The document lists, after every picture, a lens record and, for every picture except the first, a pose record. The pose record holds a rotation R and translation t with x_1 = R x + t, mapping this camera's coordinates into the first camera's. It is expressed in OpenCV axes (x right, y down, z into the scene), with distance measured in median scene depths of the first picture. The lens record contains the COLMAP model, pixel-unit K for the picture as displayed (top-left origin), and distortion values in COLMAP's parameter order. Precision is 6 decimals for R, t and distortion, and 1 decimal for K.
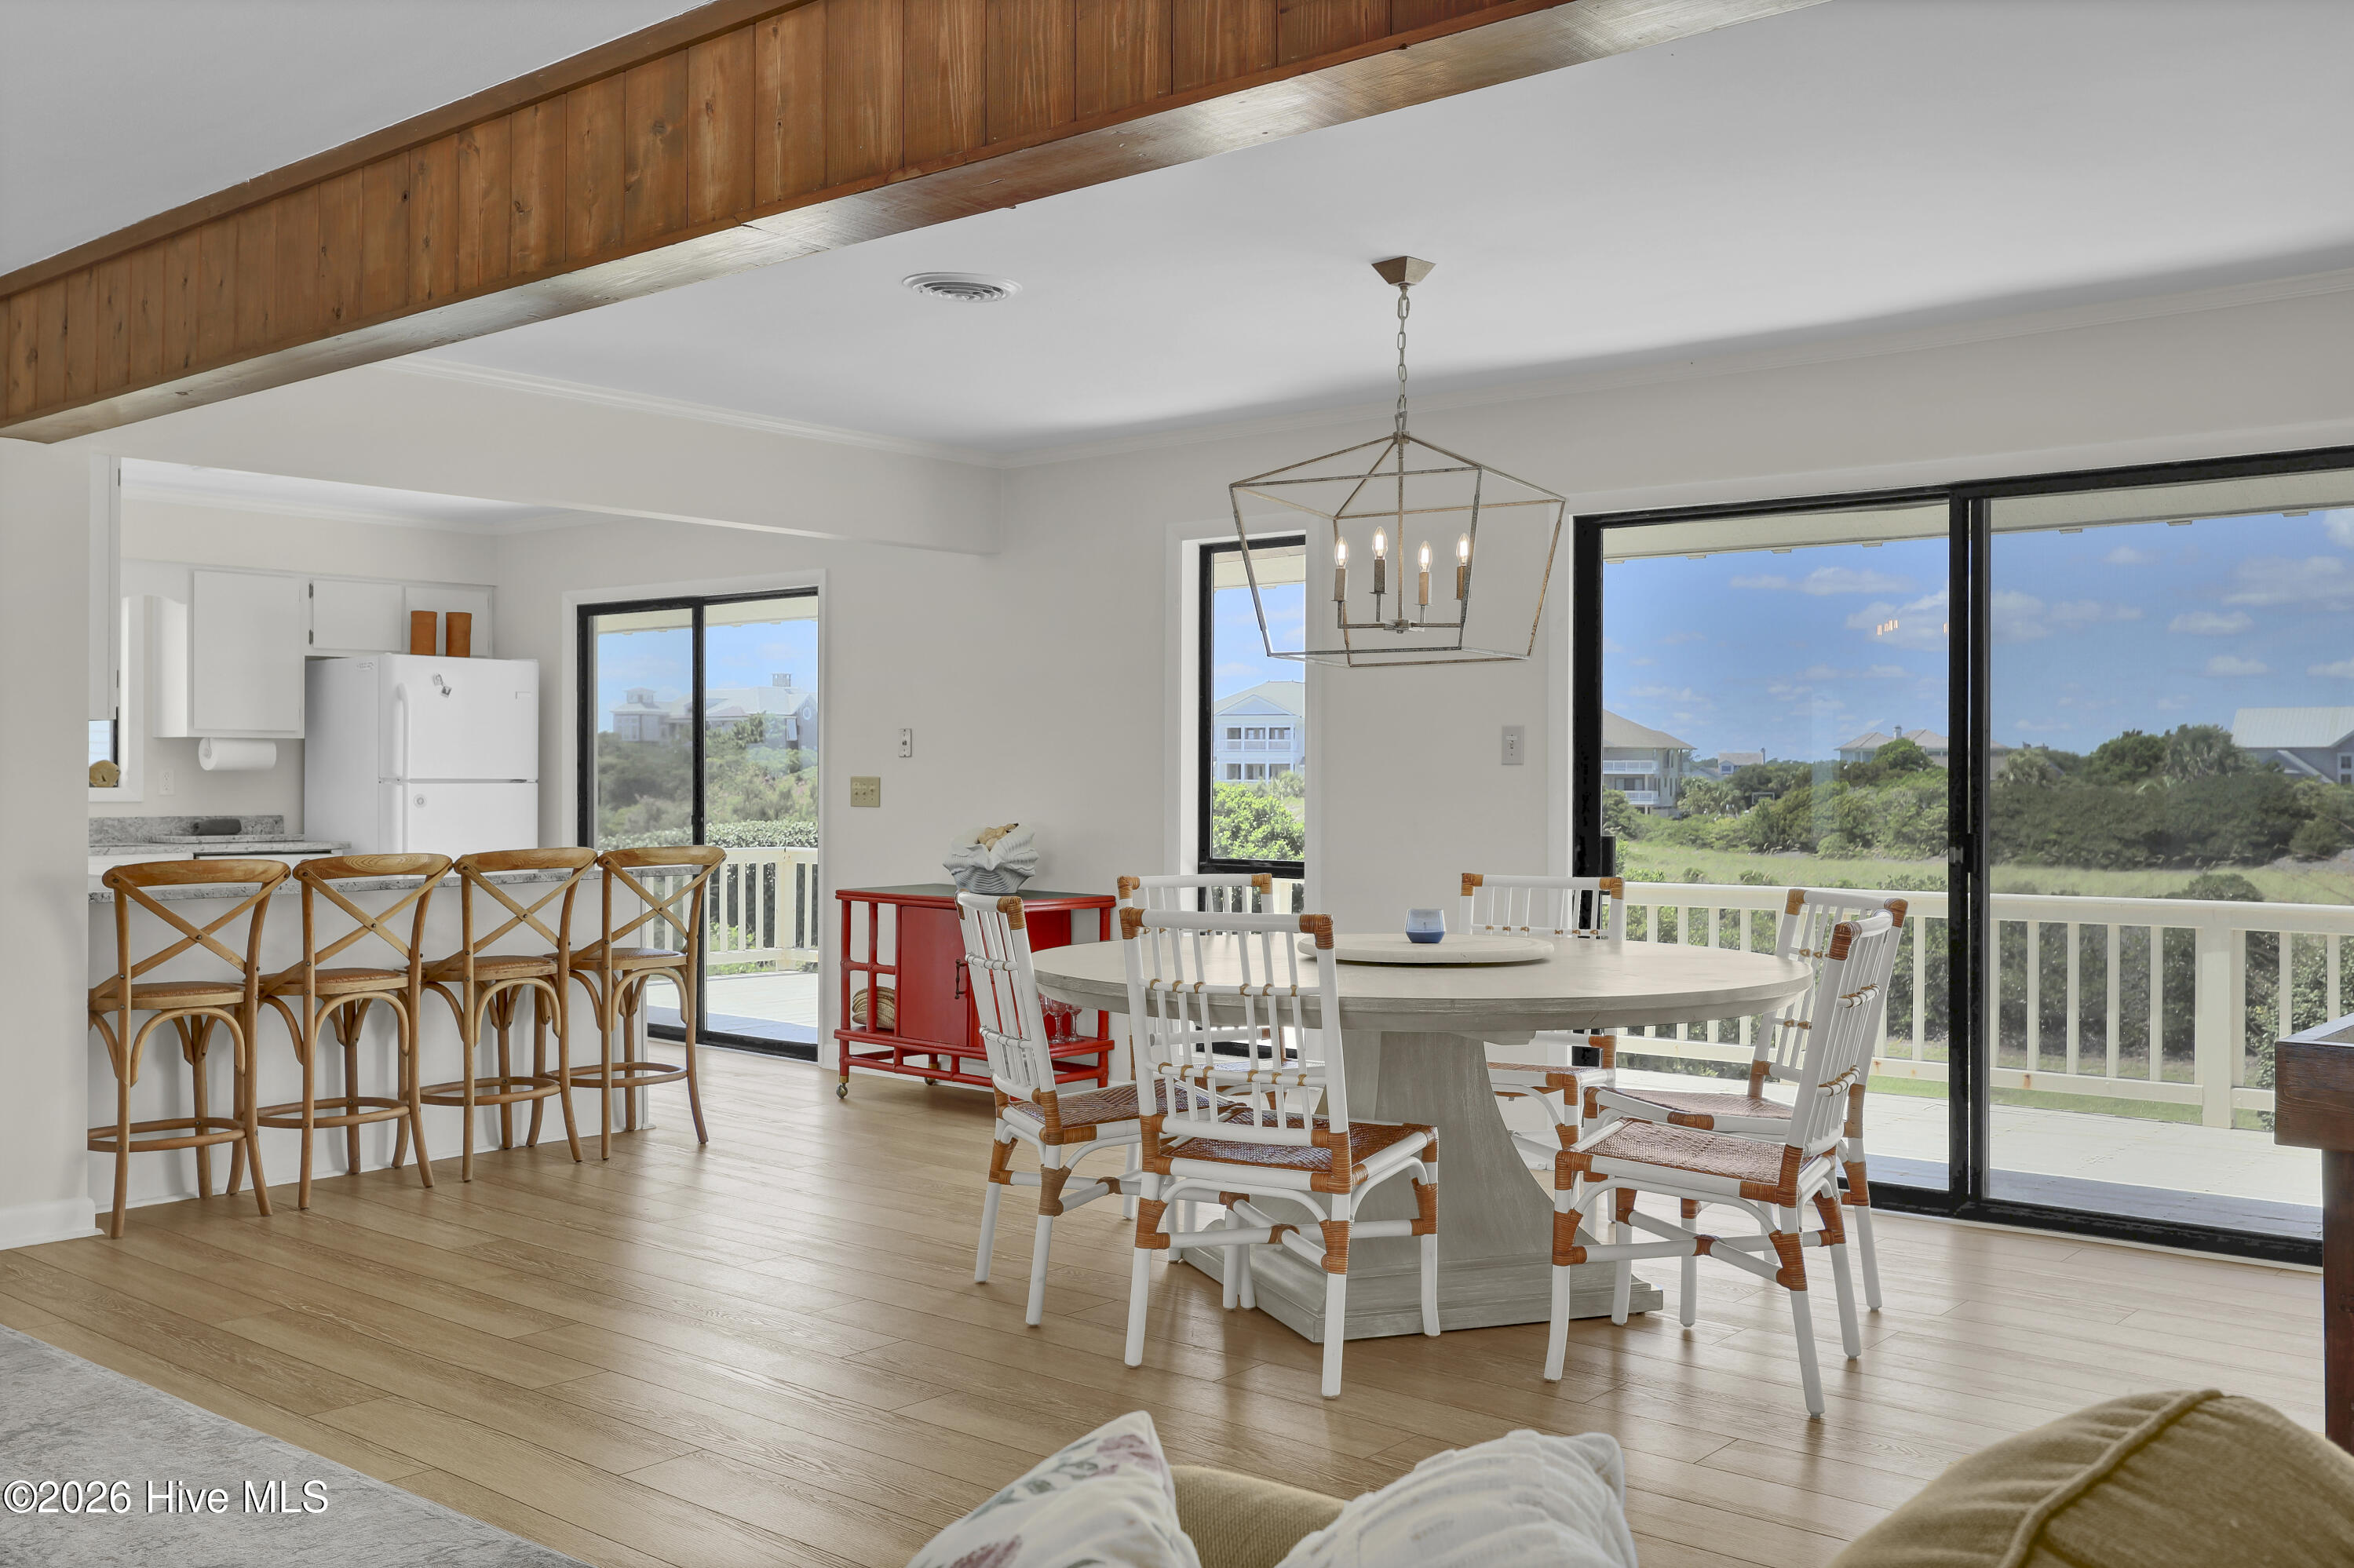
lens RADIAL K [[2080.5, 0, 1172.5], [0, 2080.5, 781.0], [0, 0, 1]] dist [0.017918, -0.018532]
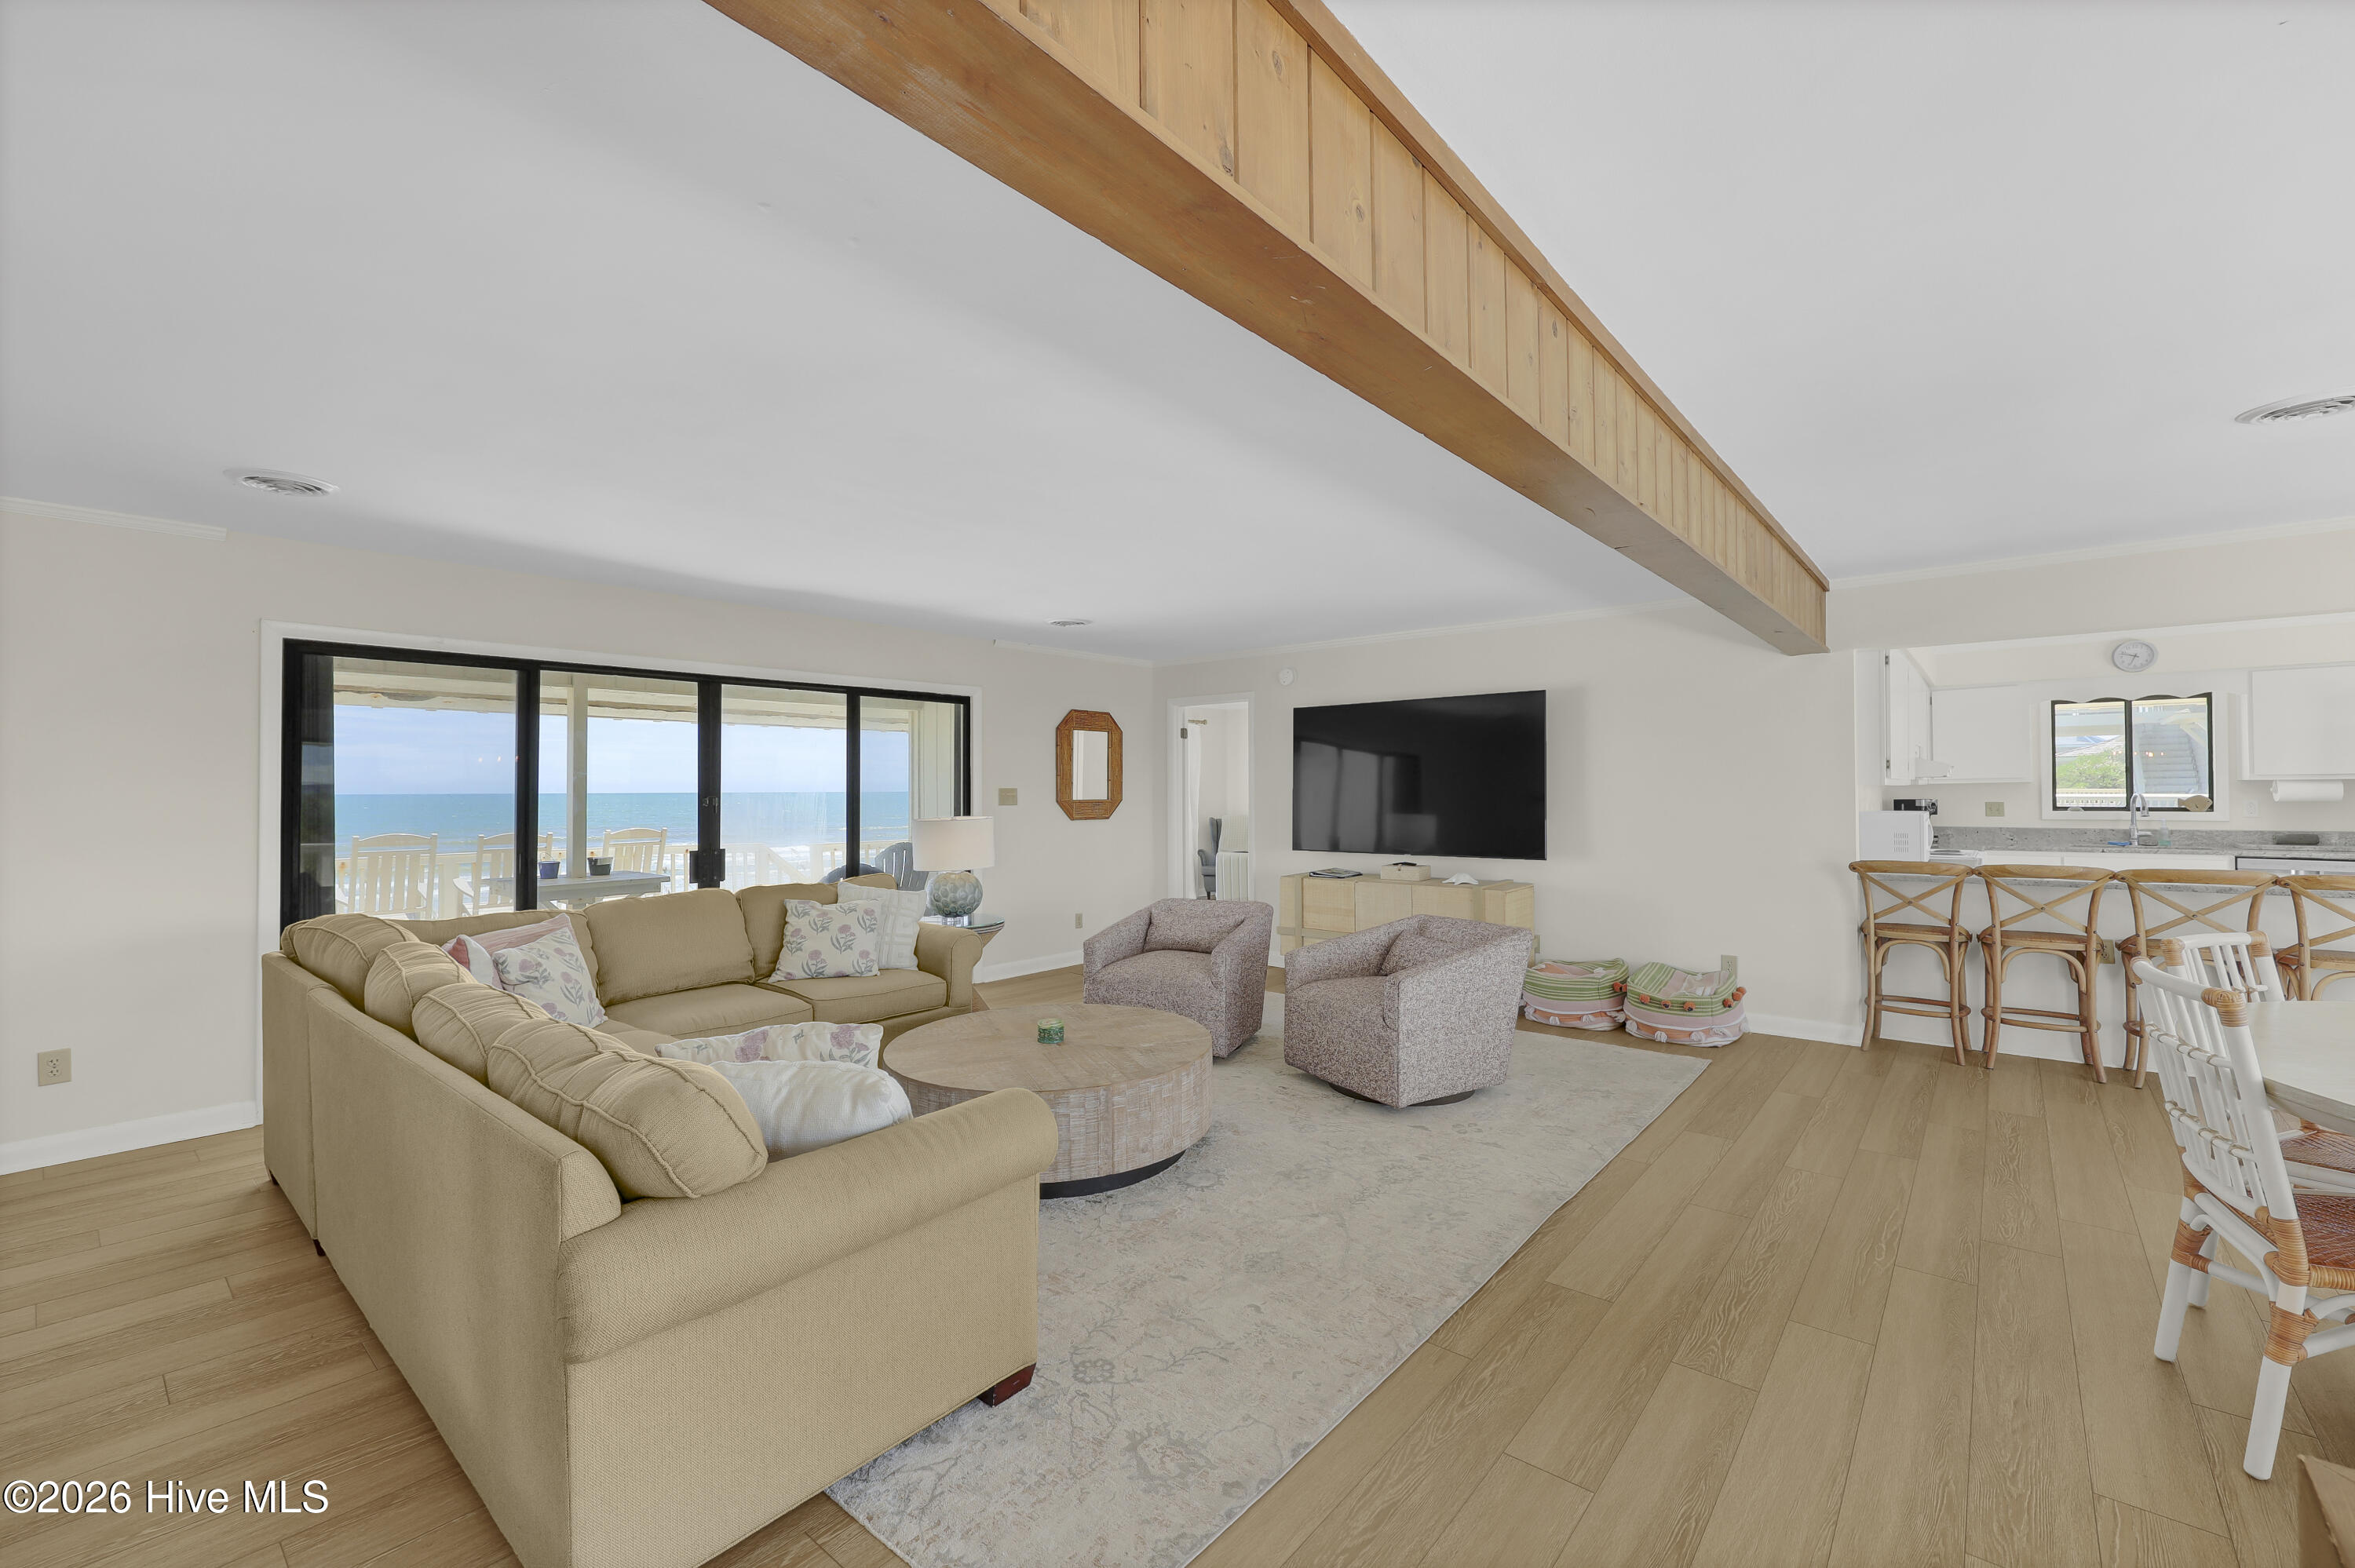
lens RADIAL K [[966.7, 0, 1182.6], [0, 966.7, 784.3], [0, 0, 1]] dist [0.000568, 0.000198]
pose [[0.002013, -0.010768, -0.999940, 0.357934], [0.006227, 0.999923, -0.010756, -0.022758], [0.999979, -0.006205, 0.002080, 0.319167]]
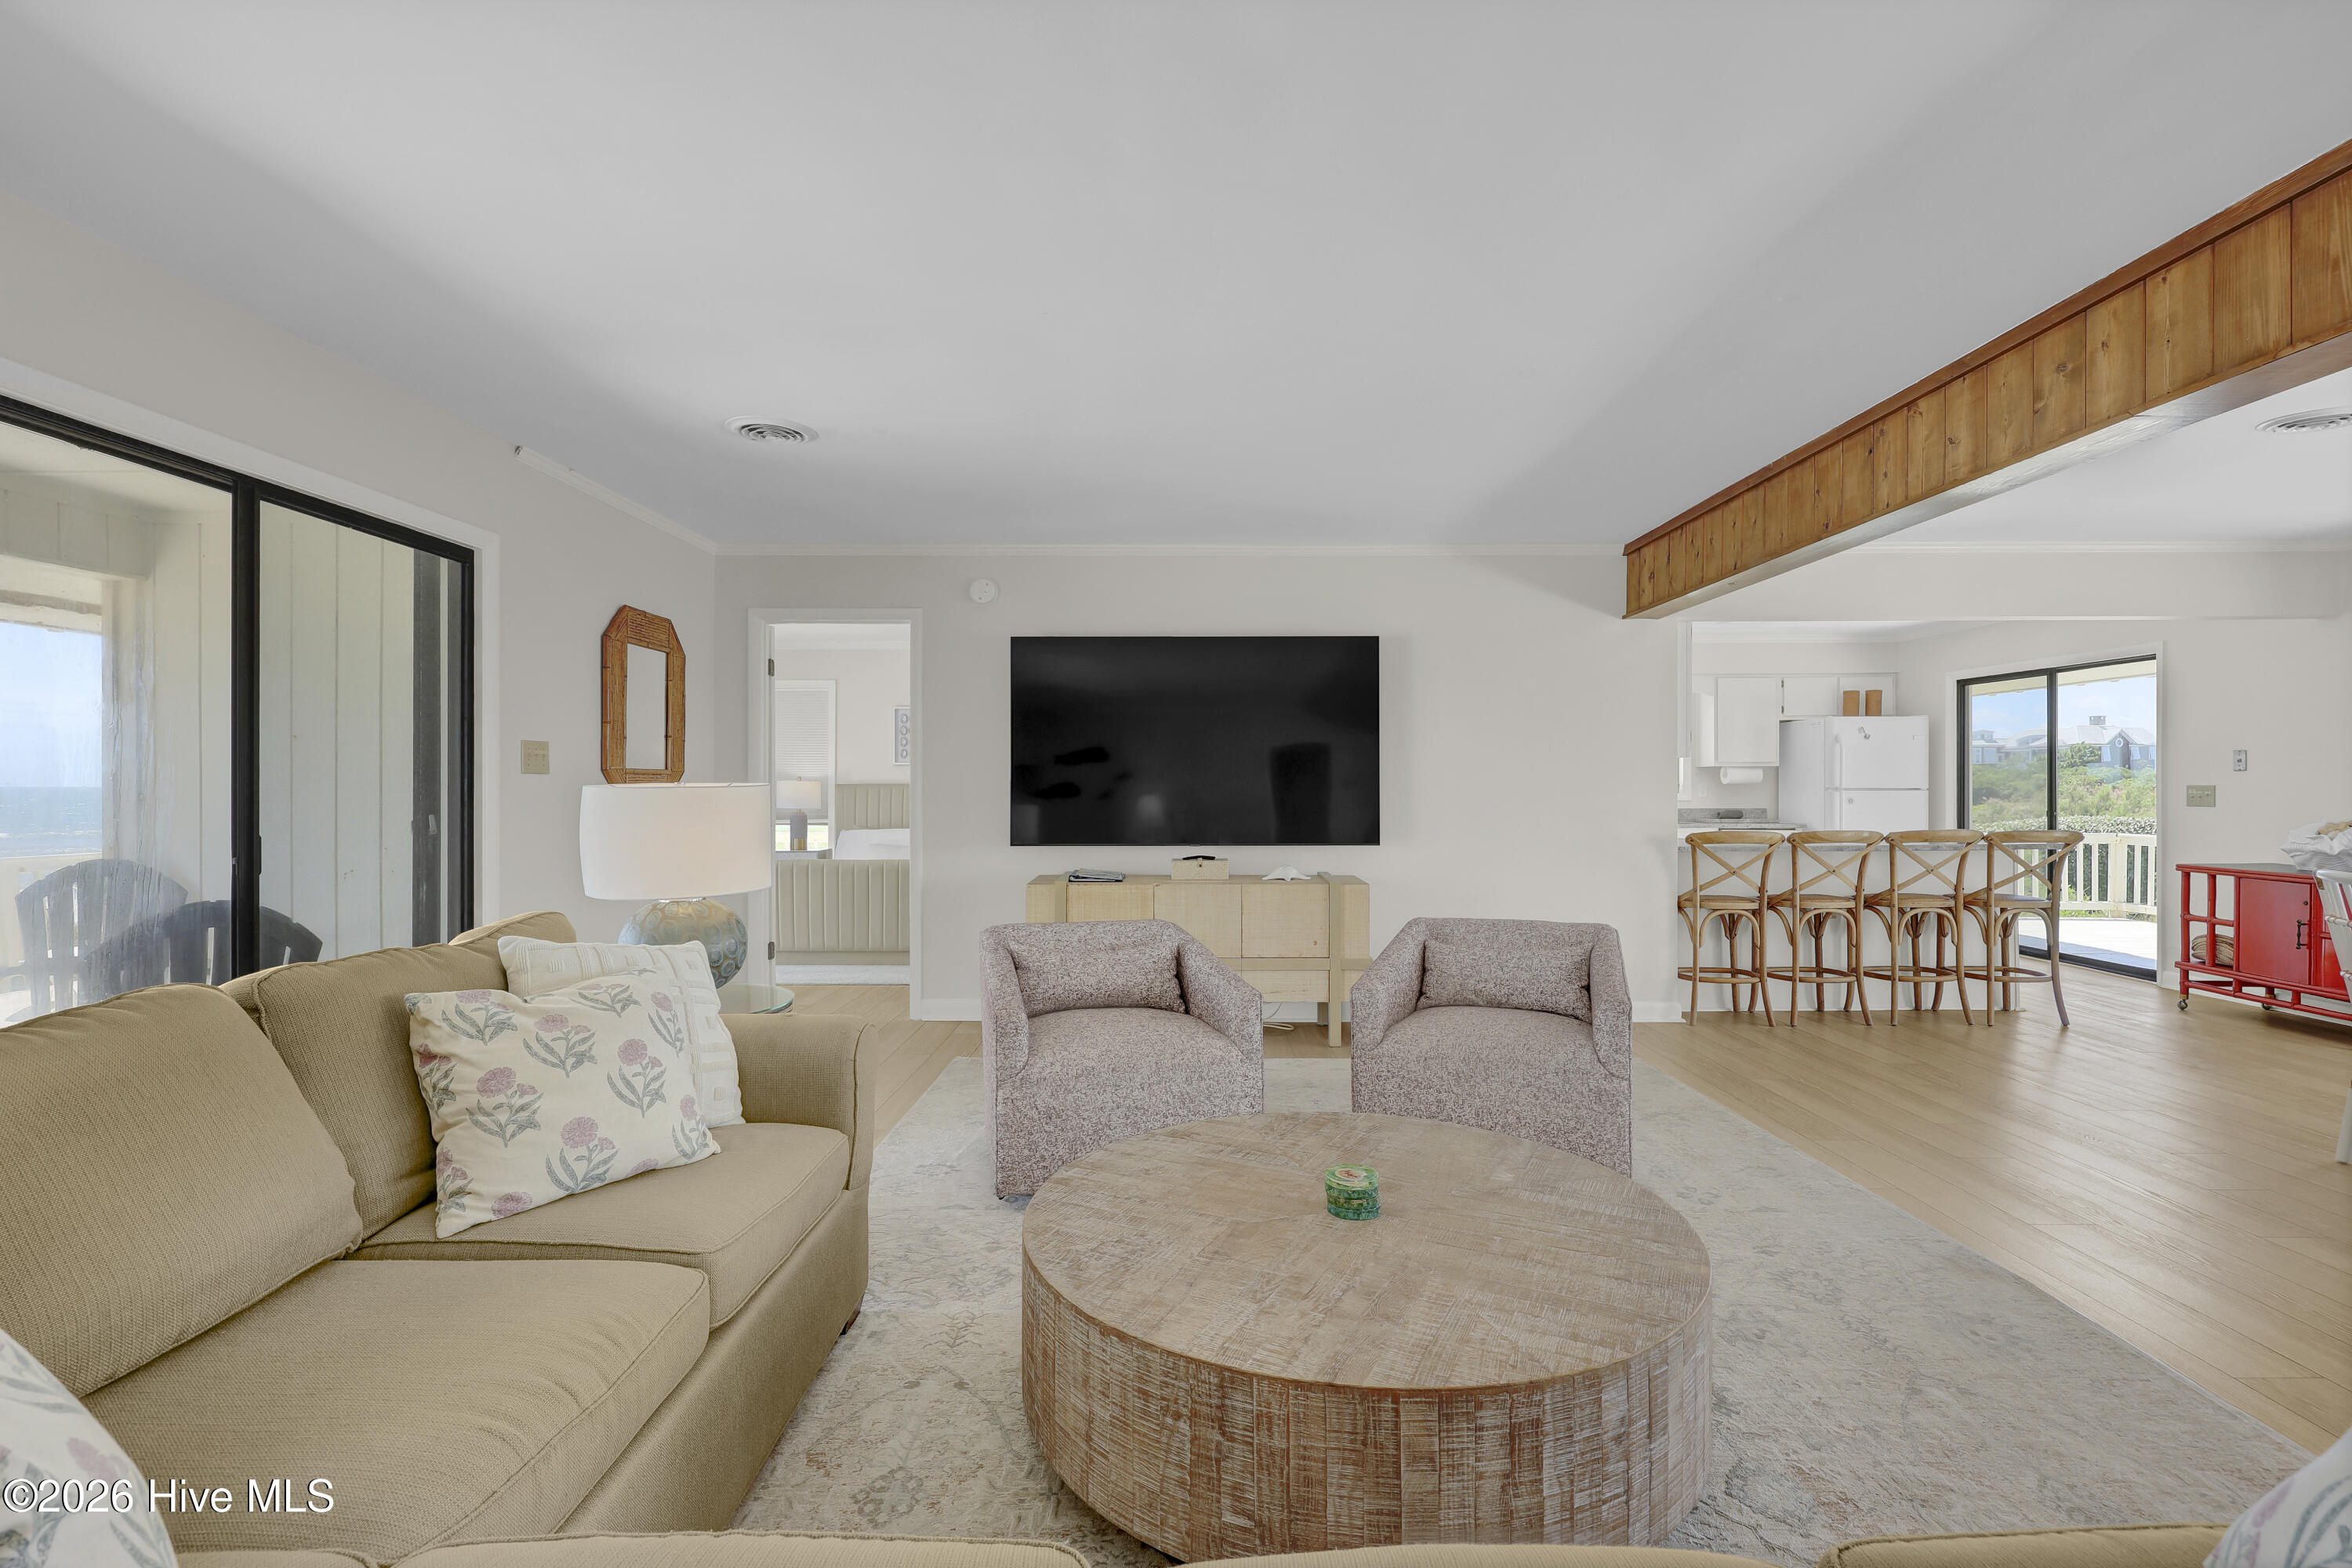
lens RADIAL K [[1111.4, 0, 1182.3], [0, 1111.4, 793.8], [0, 0, 1]] dist [0.004395, -0.000627]
pose [[0.643369, -0.000480, -0.765556, -0.017903], [0.002866, 0.999994, 0.001781, 0.000866], [0.765551, -0.003341, 0.643367, -0.023035]]
